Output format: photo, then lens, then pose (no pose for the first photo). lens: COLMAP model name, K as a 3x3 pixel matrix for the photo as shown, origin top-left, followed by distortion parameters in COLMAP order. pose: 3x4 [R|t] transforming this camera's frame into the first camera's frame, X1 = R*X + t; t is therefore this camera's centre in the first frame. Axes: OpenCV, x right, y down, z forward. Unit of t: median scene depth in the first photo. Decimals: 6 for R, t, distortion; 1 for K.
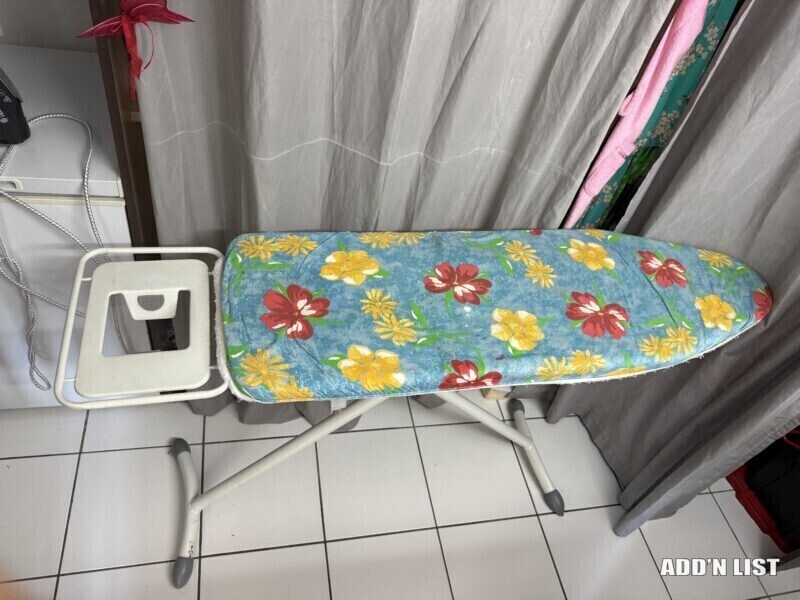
lens RADIAL K [[594.7, 0, 400.6], [0, 594.7, 298.9], [0, 0, 1]] dist [0.004617, -0.014180]
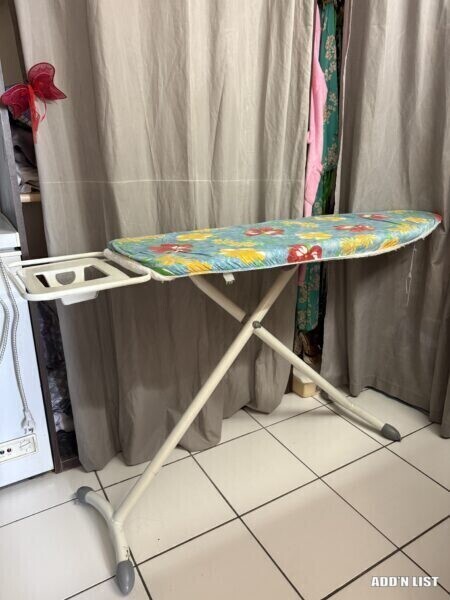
lens RADIAL K [[446.0, 0, 225.5], [0, 446.0, 297.6], [0, 0, 1]] dist [0.004617, -0.014180]
pose [[0.924165, -0.286835, 0.252278, -0.321228], [0.370541, 0.833642, -0.409562, 0.528768], [-0.092833, 0.471982, 0.876707, 0.101950]]
